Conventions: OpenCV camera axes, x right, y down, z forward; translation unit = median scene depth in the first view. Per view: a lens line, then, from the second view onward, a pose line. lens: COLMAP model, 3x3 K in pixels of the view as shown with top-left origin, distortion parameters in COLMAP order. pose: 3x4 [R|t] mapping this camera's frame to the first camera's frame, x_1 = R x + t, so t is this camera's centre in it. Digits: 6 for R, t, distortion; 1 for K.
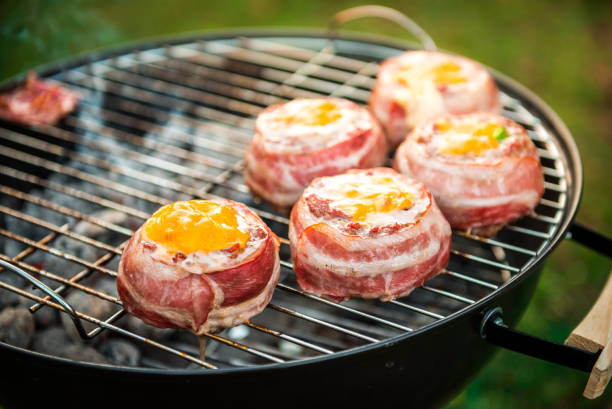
lens RADIAL K [[1141.4, 0, 307.5], [0, 1141.4, 207.9], [0, 0, 1]] dist [0.119578, 0.000000]
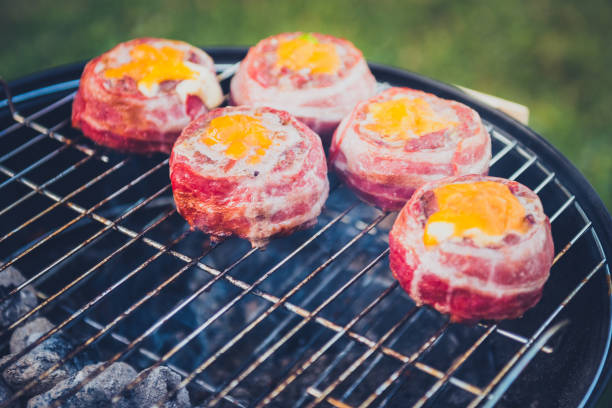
lens RADIAL K [[1286.2, 0, 306.3], [0, 1286.2, 198.2], [0, 0, 1]] dist [0.129036, 0.000000]
pose [[0.058893, -0.532766, 0.844211, -0.953904], [0.512484, 0.741867, 0.432427, -0.497276], [-0.856675, 0.407178, 0.316725, 0.742841]]
